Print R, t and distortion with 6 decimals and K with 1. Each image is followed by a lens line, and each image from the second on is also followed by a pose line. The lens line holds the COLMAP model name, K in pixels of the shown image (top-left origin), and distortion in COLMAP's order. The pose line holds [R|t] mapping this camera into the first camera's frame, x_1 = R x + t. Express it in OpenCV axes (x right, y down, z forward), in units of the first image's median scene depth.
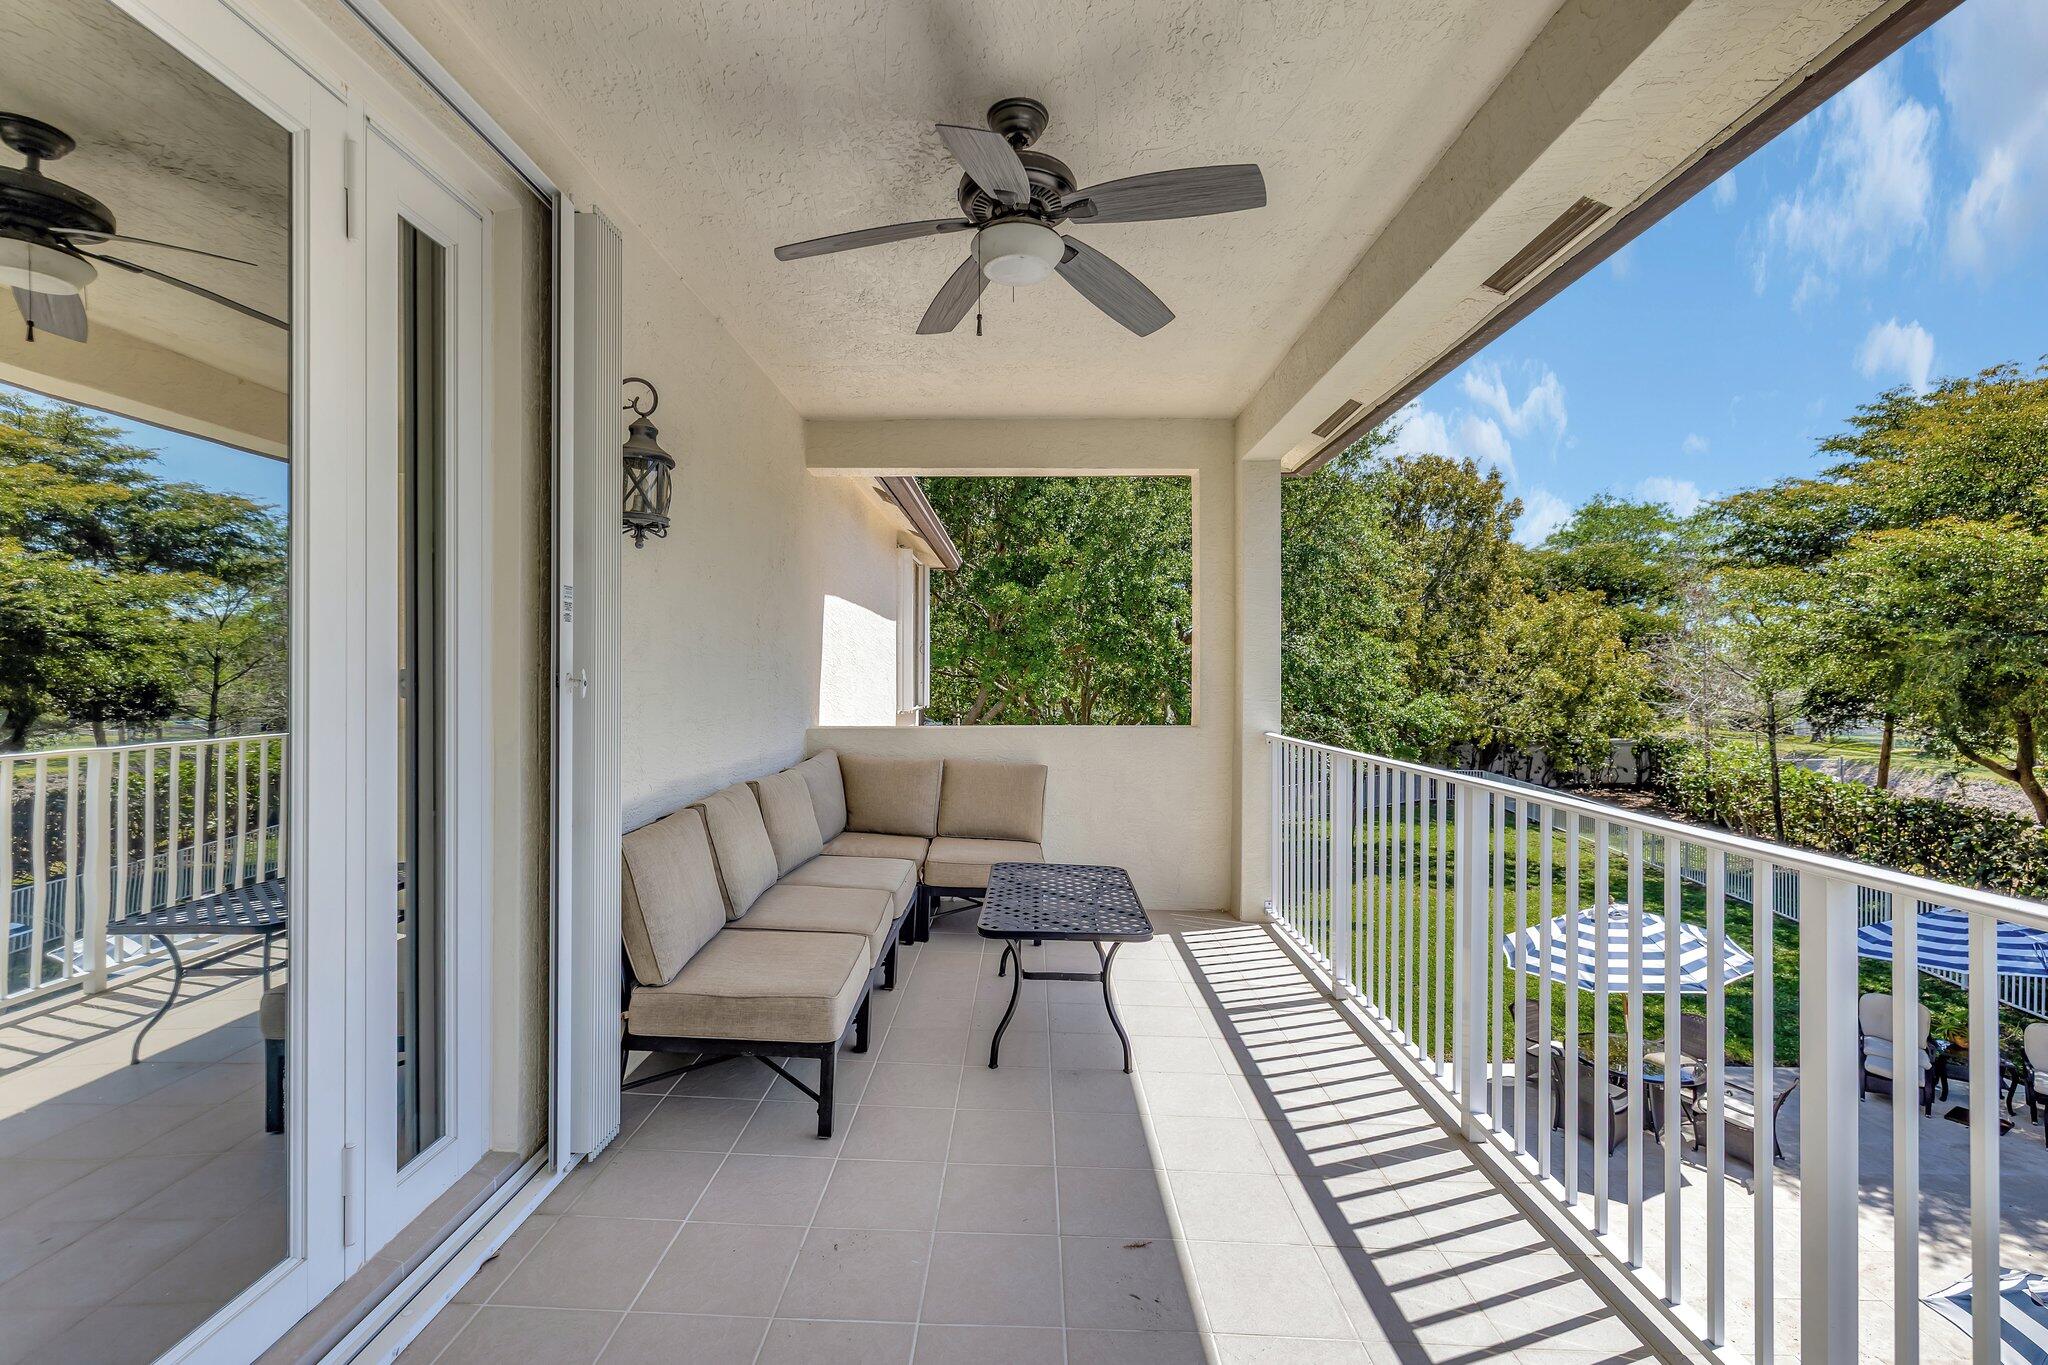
lens RADIAL K [[860.4, 0, 1015.3], [0, 860.4, 678.1], [0, 0, 1]] dist [0.003806, -0.000331]
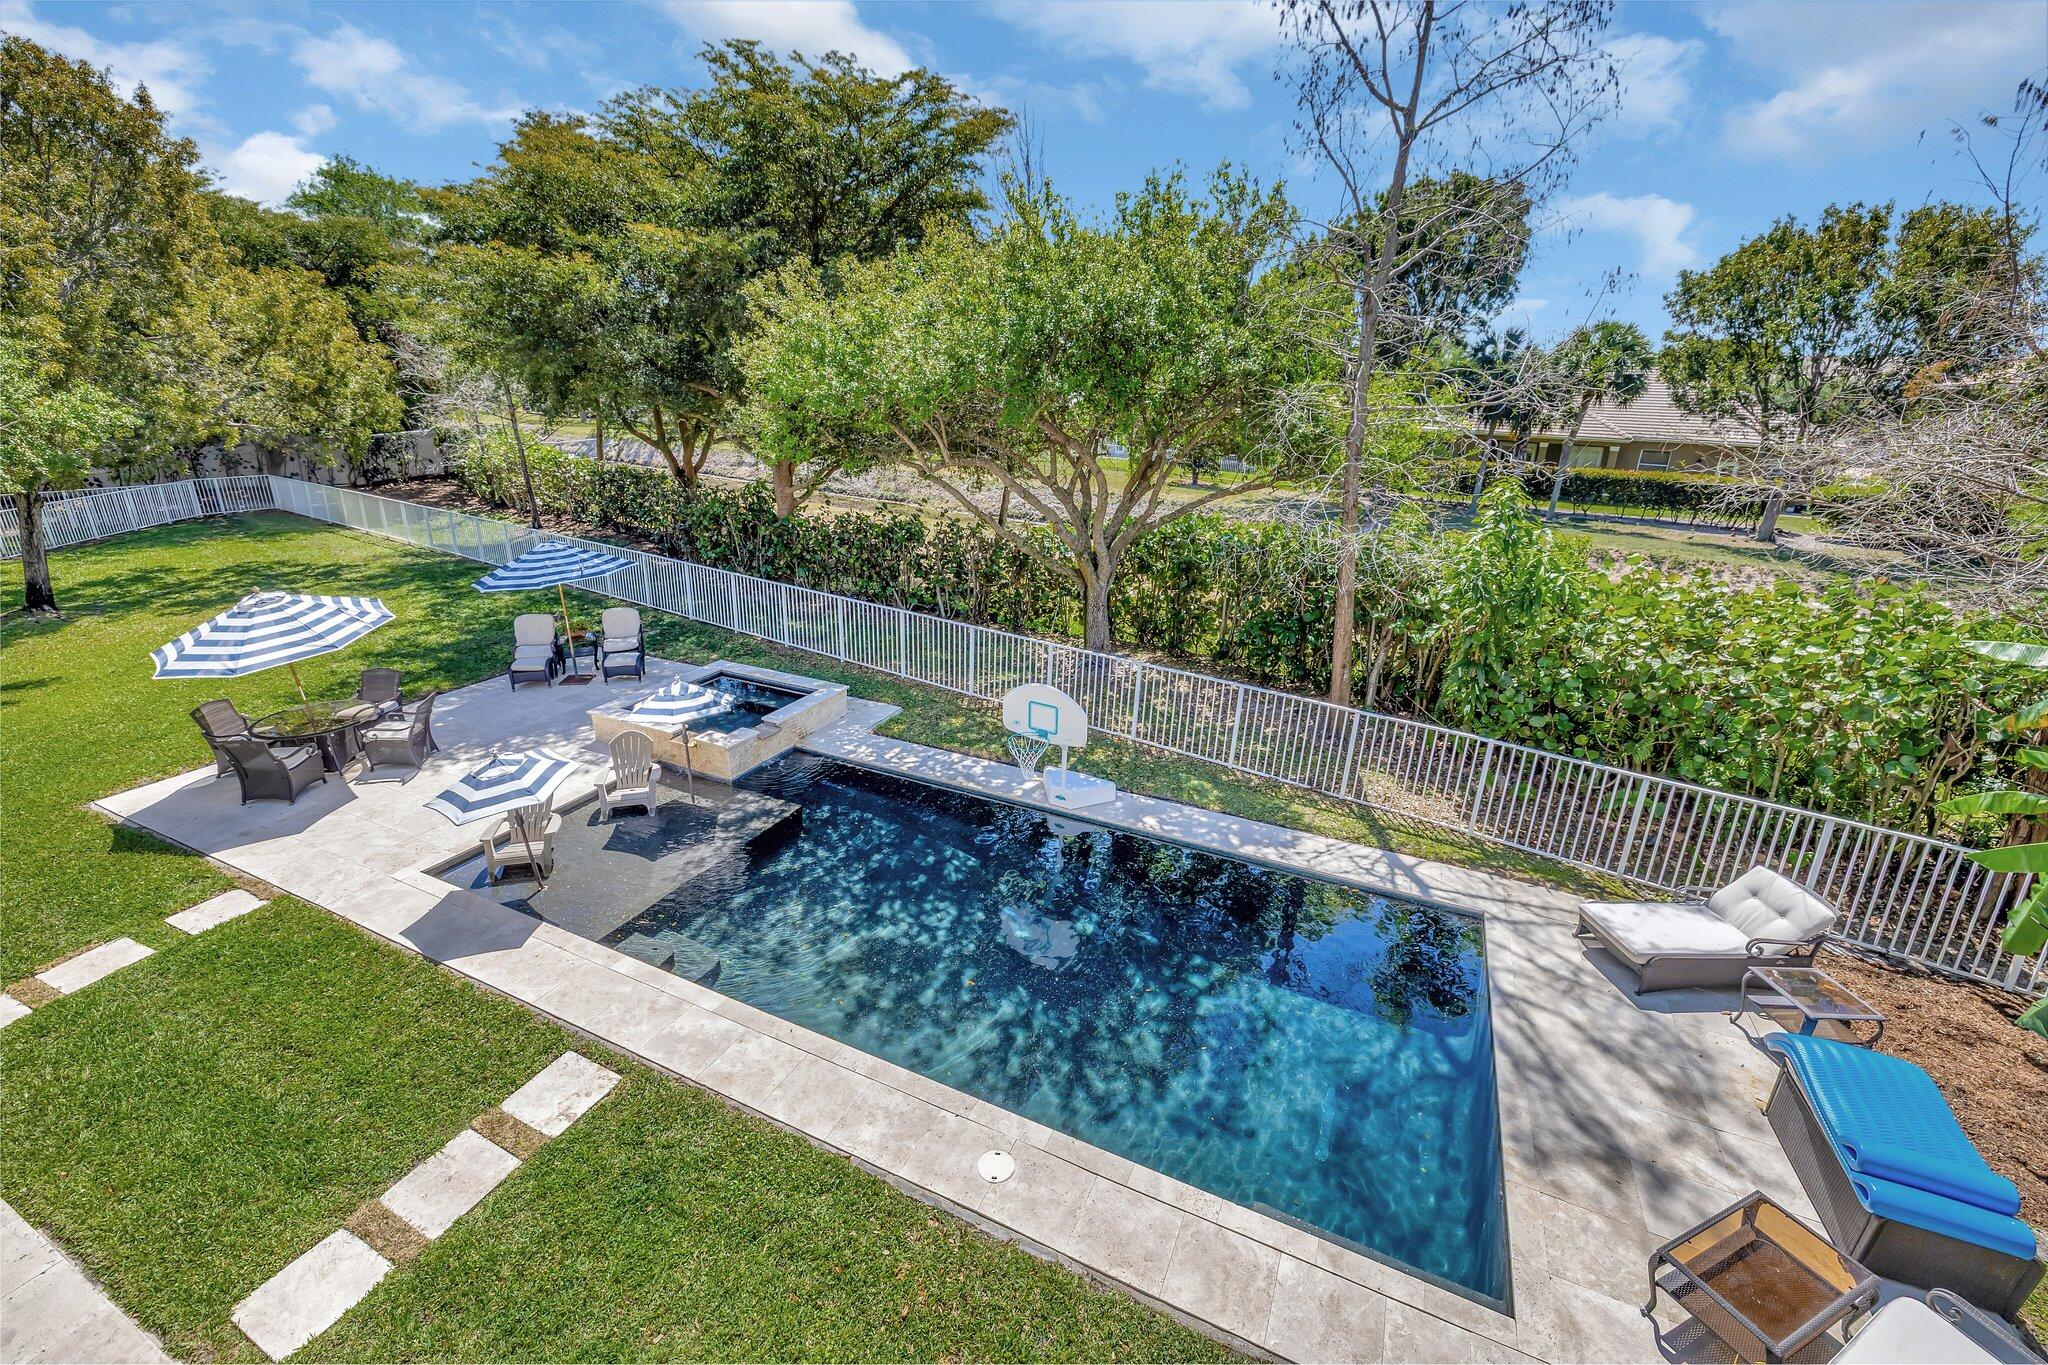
lens RADIAL K [[860.4, 0, 1001.5], [0, 860.4, 653.3], [0, 0, 1]] dist [0.003806, -0.000331]
pose [[0.412433, -0.275165, 0.868437, 0.050961], [-0.014188, 0.951236, 0.308138, -0.005155], [-0.910877, -0.139408, 0.388417, -0.109305]]
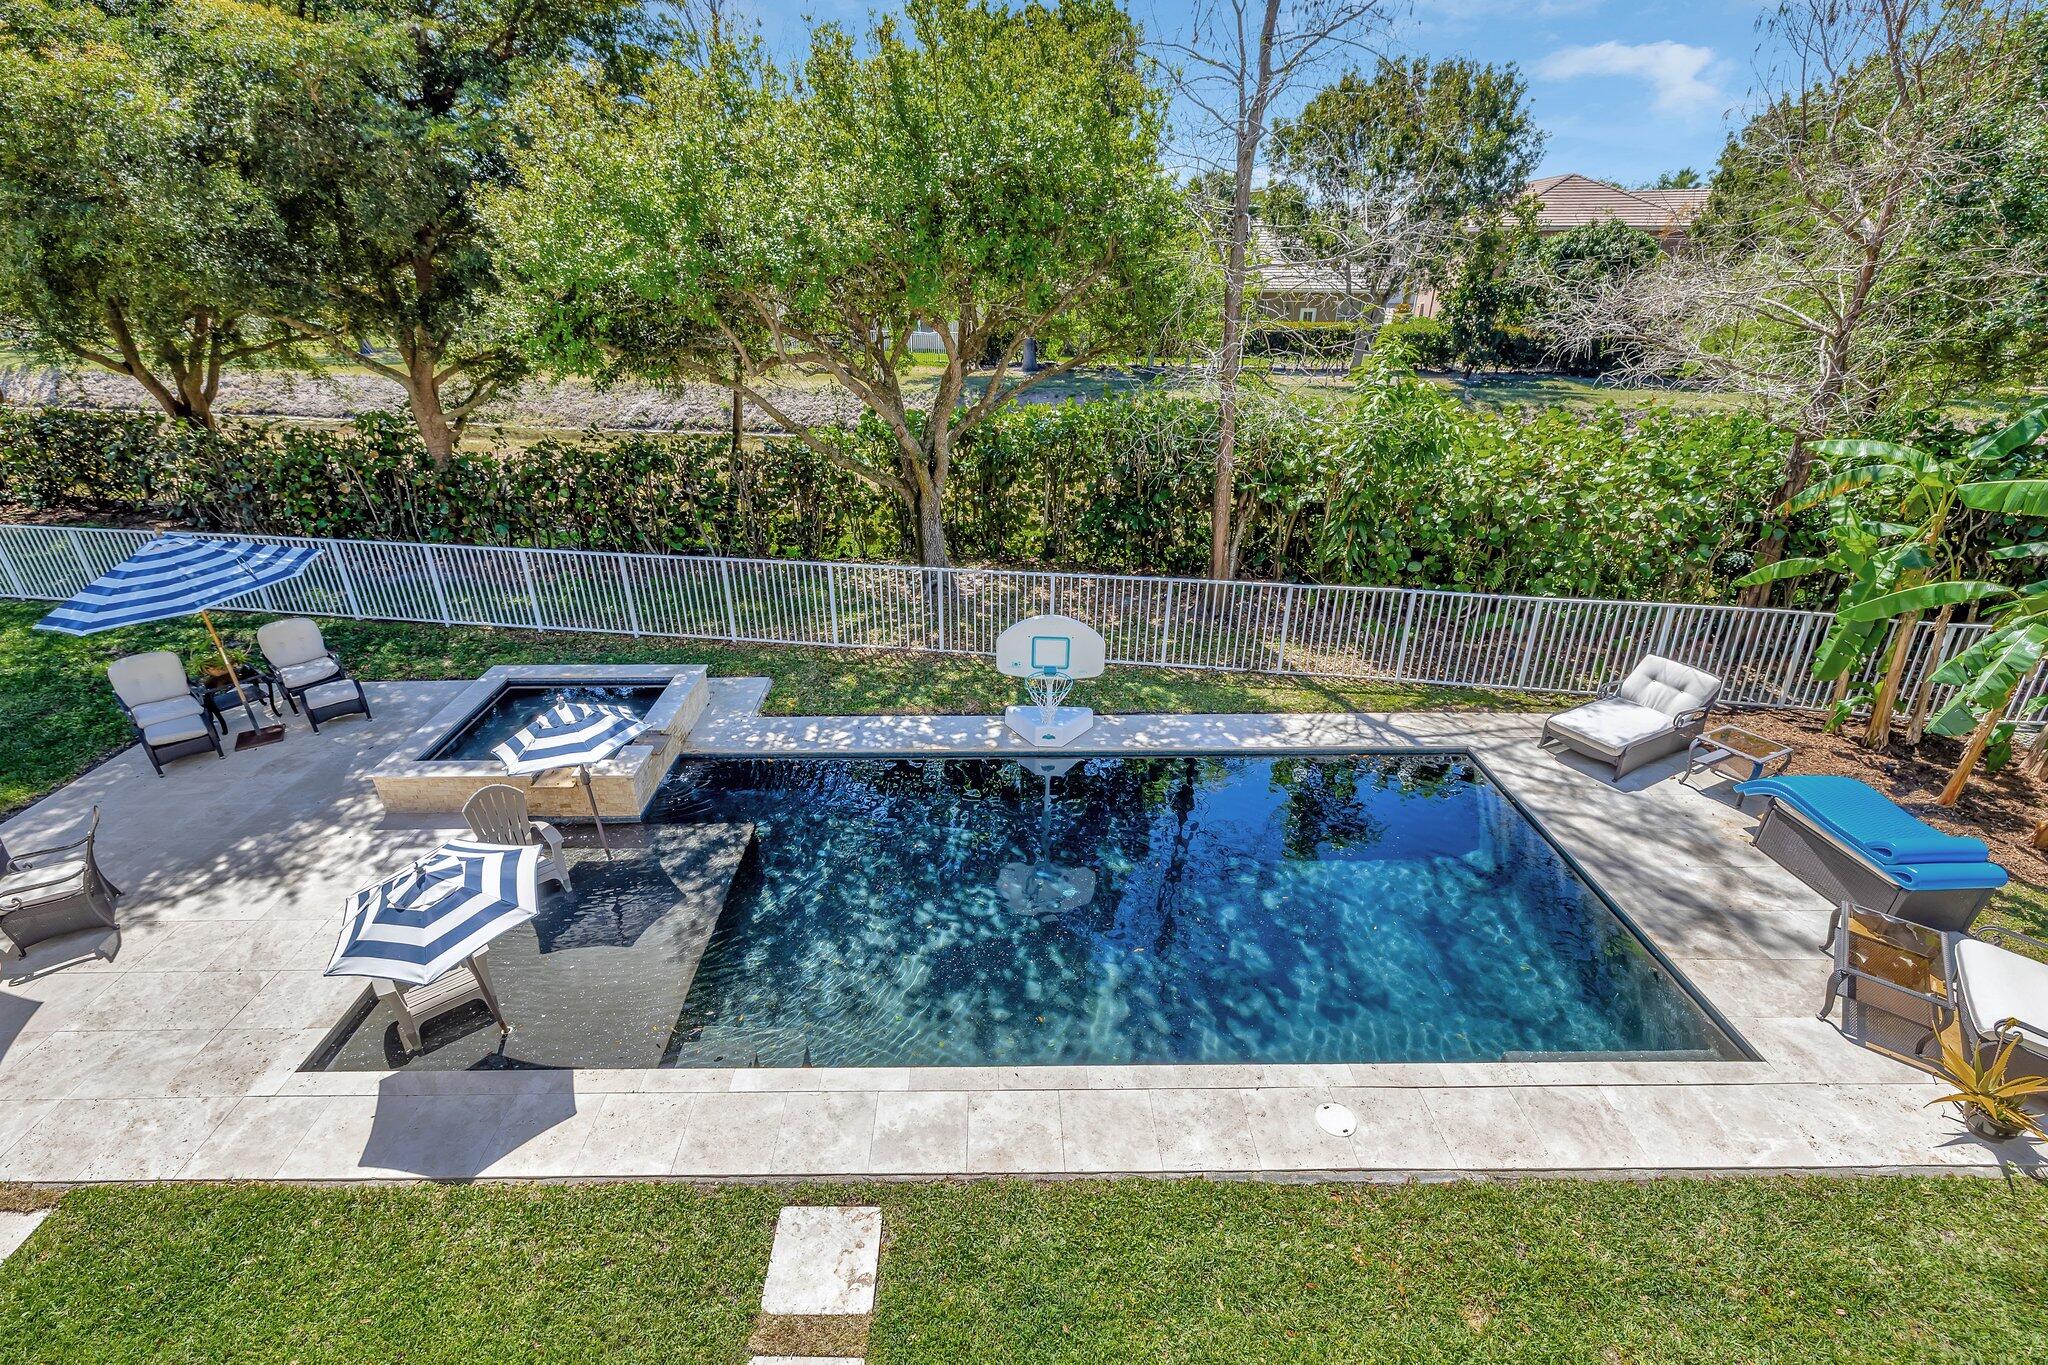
lens RADIAL K [[930.1, 0, 1017.3], [0, 930.1, 704.6], [0, 0, 1]] dist [0.002800, -0.000919]
pose [[-0.029007, -0.448535, 0.893294, 0.051305], [0.010748, 0.893479, 0.448977, -0.004676], [-0.999521, 0.022624, -0.021097, 0.054185]]
